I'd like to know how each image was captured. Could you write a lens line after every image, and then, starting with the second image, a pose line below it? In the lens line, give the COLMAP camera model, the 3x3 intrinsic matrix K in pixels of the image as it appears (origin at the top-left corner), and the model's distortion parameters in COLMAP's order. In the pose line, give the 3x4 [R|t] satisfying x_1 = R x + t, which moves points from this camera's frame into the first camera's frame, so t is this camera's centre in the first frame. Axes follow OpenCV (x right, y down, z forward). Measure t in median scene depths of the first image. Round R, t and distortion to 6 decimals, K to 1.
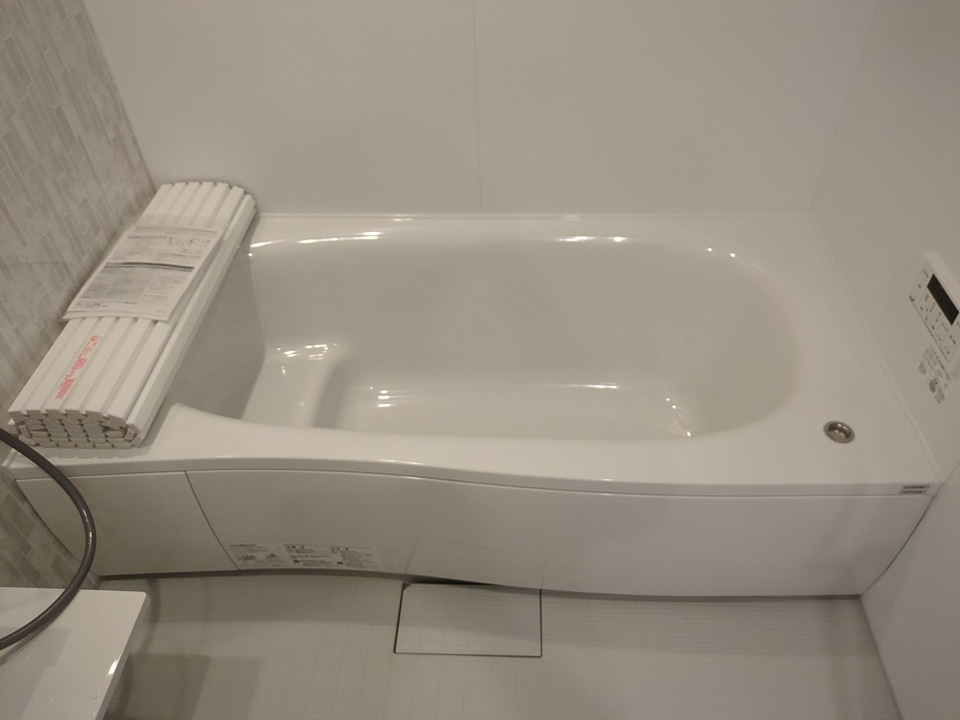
lens RADIAL K [[718.5, 0, 487.6], [0, 718.5, 363.9], [0, 0, 1]] dist [0.013339, -0.020420]
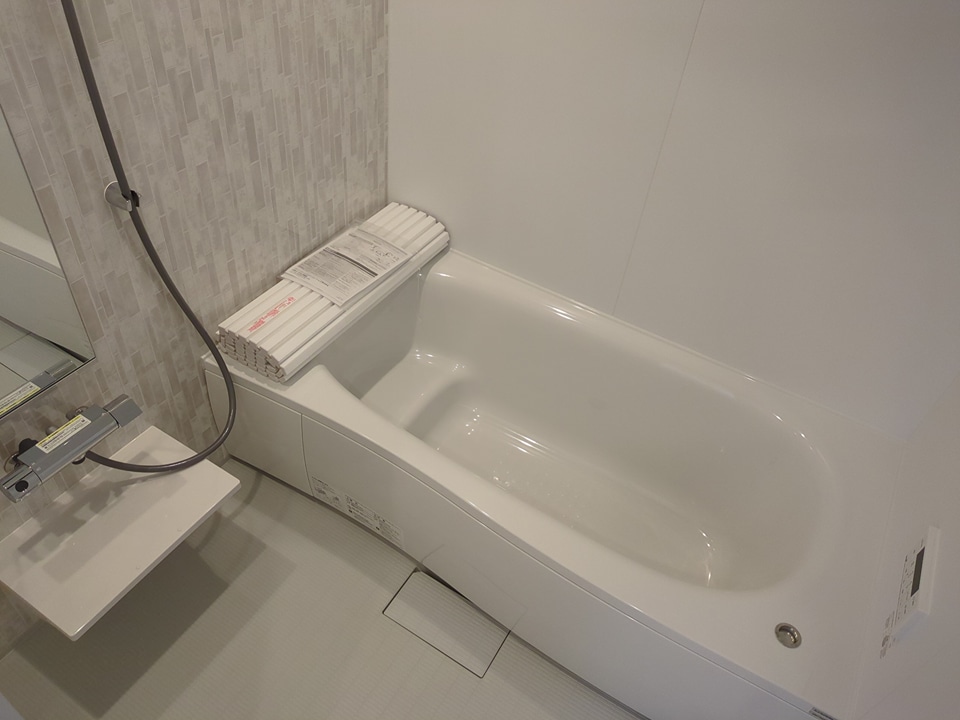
lens RADIAL K [[718.5, 0, 477.2], [0, 718.5, 355.0], [0, 0, 1]] dist [0.013339, -0.020420]
pose [[0.867459, 0.406095, -0.287403, 0.200347], [-0.413971, 0.909588, 0.035756, -0.129185], [0.275939, 0.087960, 0.957142, -0.212164]]
